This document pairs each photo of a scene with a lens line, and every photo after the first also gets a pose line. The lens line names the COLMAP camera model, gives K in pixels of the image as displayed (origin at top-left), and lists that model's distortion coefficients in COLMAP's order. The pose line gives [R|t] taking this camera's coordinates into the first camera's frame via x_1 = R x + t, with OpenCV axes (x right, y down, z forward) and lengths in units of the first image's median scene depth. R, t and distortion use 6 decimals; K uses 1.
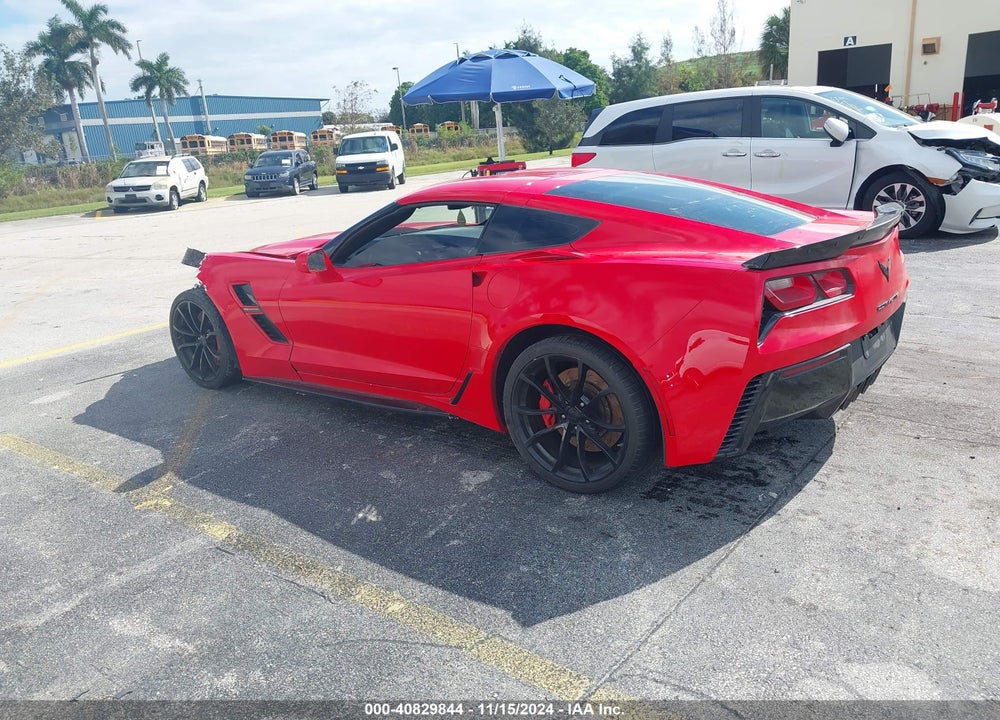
lens RADIAL K [[797.1, 0, 504.8], [0, 797.1, 351.3], [0, 0, 1]] dist [0.007732, -0.013443]
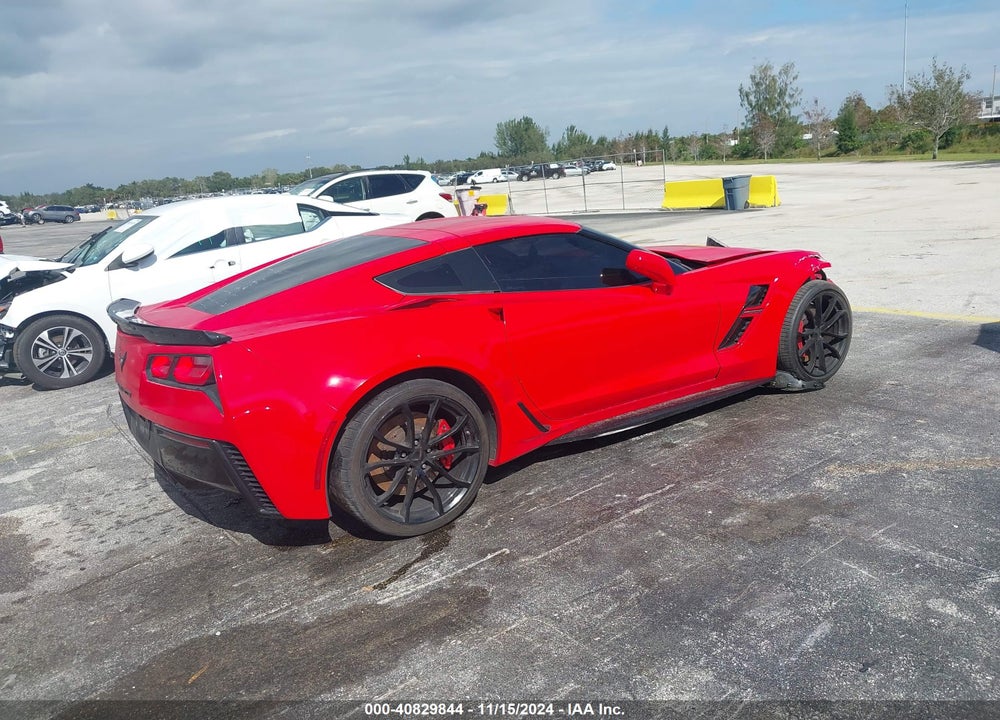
lens RADIAL K [[797.1, 0, 498.0], [0, 797.1, 350.1], [0, 0, 1]] dist [0.007732, -0.013443]
pose [[-0.261097, 0.303975, -0.916203, 0.508143], [-0.153718, 0.923922, 0.350342, -0.218403], [0.952995, 0.232310, -0.194507, 0.643917]]
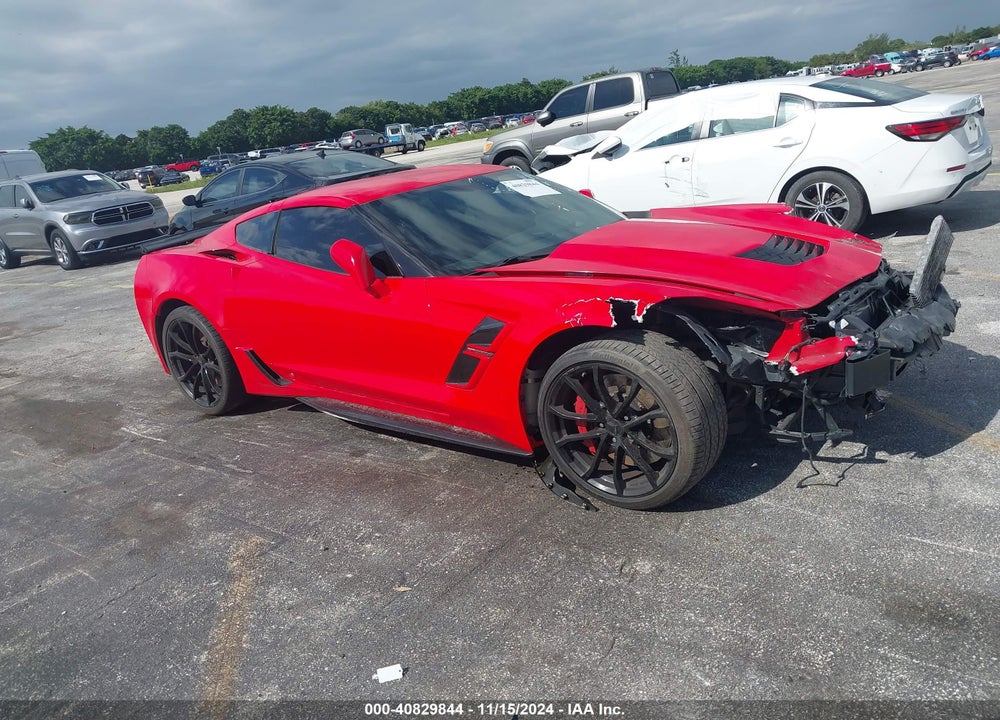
lens RADIAL K [[797.1, 0, 498.6], [0, 797.1, 339.5], [0, 0, 1]] dist [0.007732, -0.013443]
pose [[-0.978161, 0.200765, 0.053795, -0.057185], [0.199693, 0.835972, 0.511149, -0.279326], [0.057649, 0.510728, -0.857807, 1.018678]]
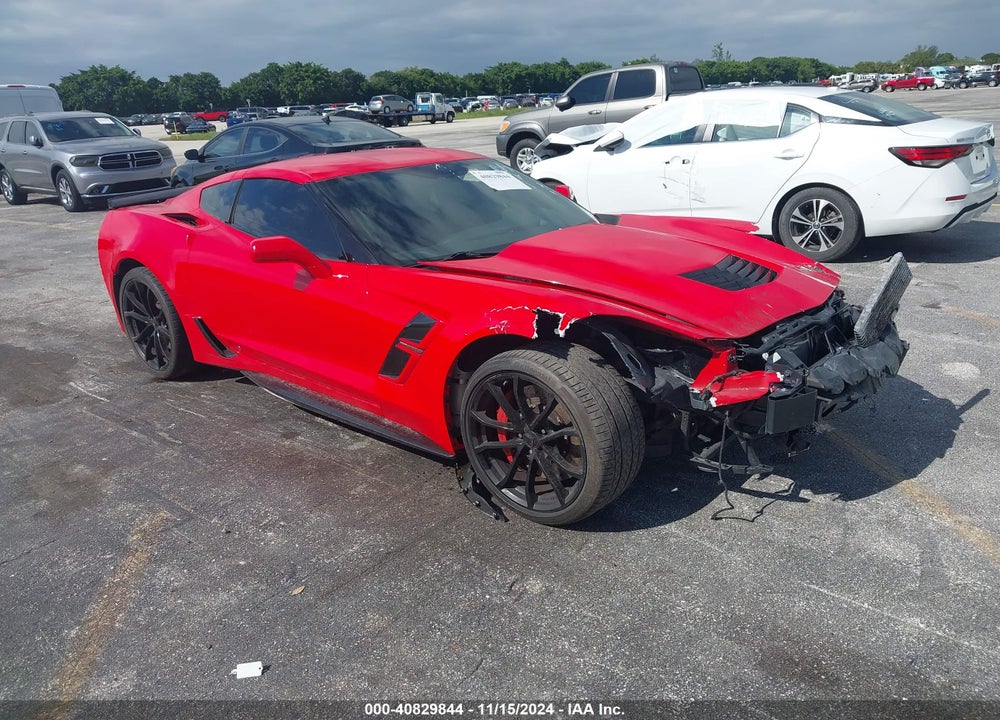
lens RADIAL K [[797.1, 0, 497.9], [0, 797.1, 350.9], [0, 0, 1]] dist [0.007732, -0.013443]
pose [[-0.991918, 0.101851, 0.075670, -0.095641], [0.126654, 0.830660, 0.542184, -0.276487], [-0.007634, 0.547386, -0.836846, 1.006398]]
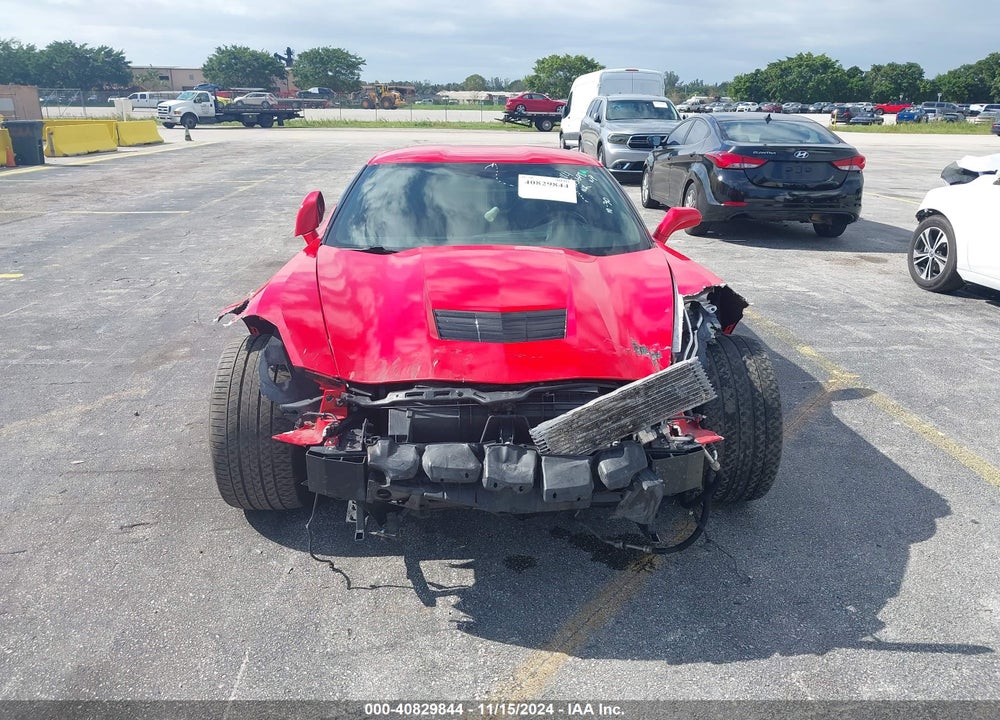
lens RADIAL K [[797.1, 0, 502.5], [0, 797.1, 346.9], [0, 0, 1]] dist [0.007732, -0.013443]
pose [[-0.667901, -0.157852, 0.727317, -0.408338], [0.234943, 0.882560, 0.407295, -0.209654], [-0.706194, 0.442912, -0.552377, 0.849247]]
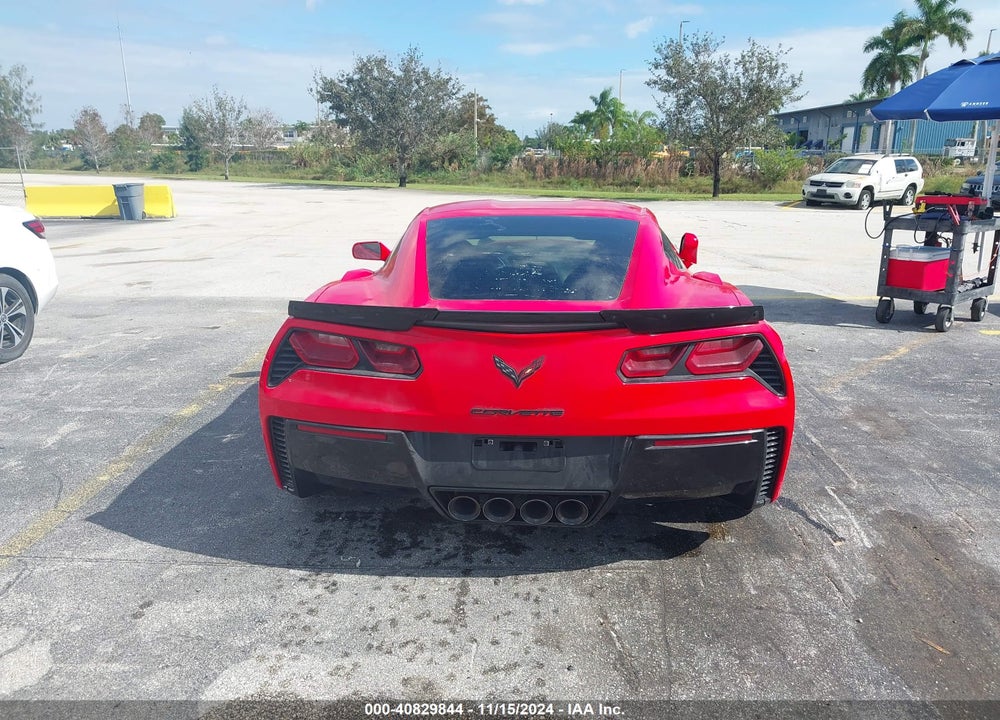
lens RADIAL K [[797.1, 0, 502.6], [0, 797.1, 358.9], [0, 0, 1]] dist [0.007732, -0.013443]
pose [[0.581130, 0.271350, -0.767240, 0.402368], [-0.257544, 0.955640, 0.142910, -0.084109], [0.771984, 0.114549, 0.625235, 0.190053]]
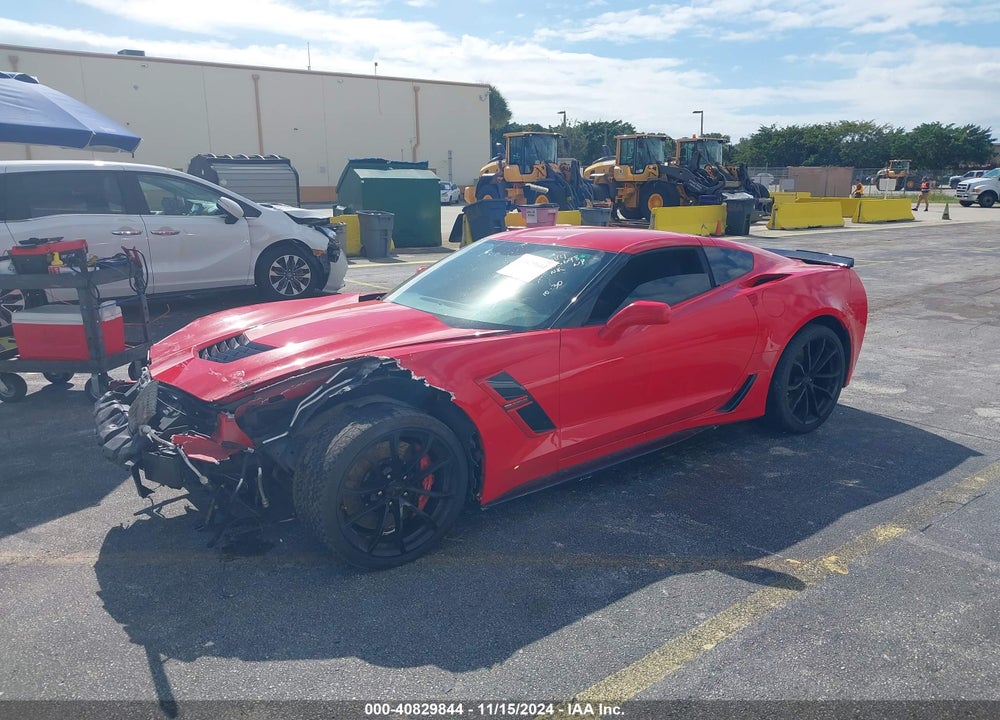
lens RADIAL K [[797.1, 0, 497.6], [0, 797.1, 339.1], [0, 0, 1]] dist [0.007732, -0.013443]
pose [[0.238375, -0.124474, 0.963163, -0.557268], [0.251667, 0.965792, 0.062528, -0.086209], [-0.937999, 0.227491, 0.261546, 0.428416]]
